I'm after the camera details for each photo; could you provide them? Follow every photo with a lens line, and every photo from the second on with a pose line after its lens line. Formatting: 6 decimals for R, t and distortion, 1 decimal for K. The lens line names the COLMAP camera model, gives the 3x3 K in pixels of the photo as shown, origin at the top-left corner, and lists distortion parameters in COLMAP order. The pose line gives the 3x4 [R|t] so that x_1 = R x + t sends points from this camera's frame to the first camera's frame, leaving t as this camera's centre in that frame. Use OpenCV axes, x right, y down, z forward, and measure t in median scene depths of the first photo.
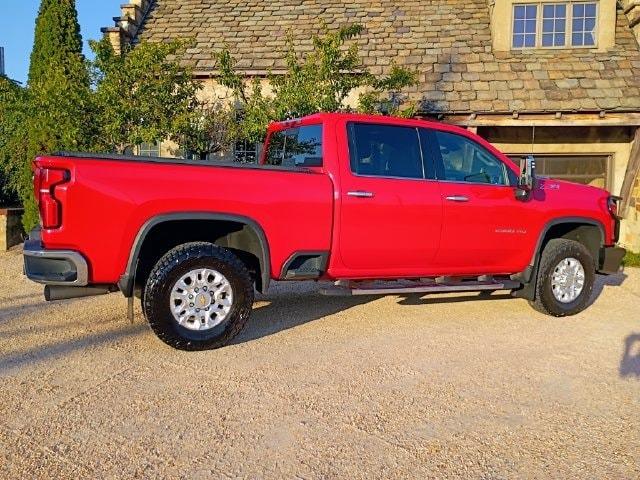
lens RADIAL K [[555.6, 0, 319.9], [0, 555.6, 236.3], [0, 0, 1]] dist [0.060328, -0.079674]
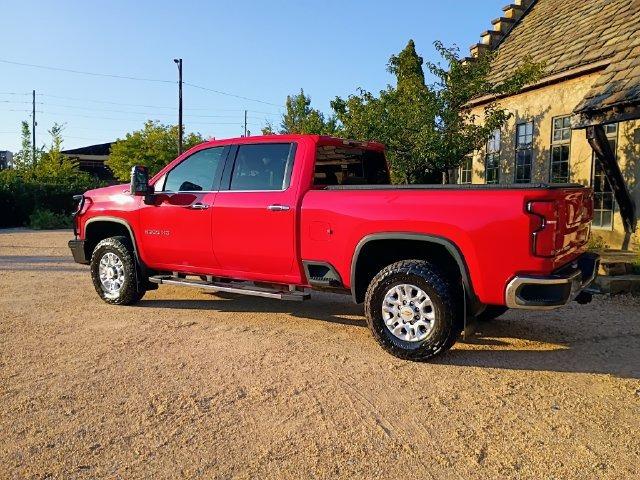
lens RADIAL K [[555.6, 0, 323.4], [0, 555.6, 239.6], [0, 0, 1]] dist [0.060328, -0.079674]
pose [[0.445022, 0.048587, -0.894201, 0.666532], [-0.076744, 0.996923, 0.015975, -0.009629], [0.892225, 0.061516, 0.447381, 0.267712]]
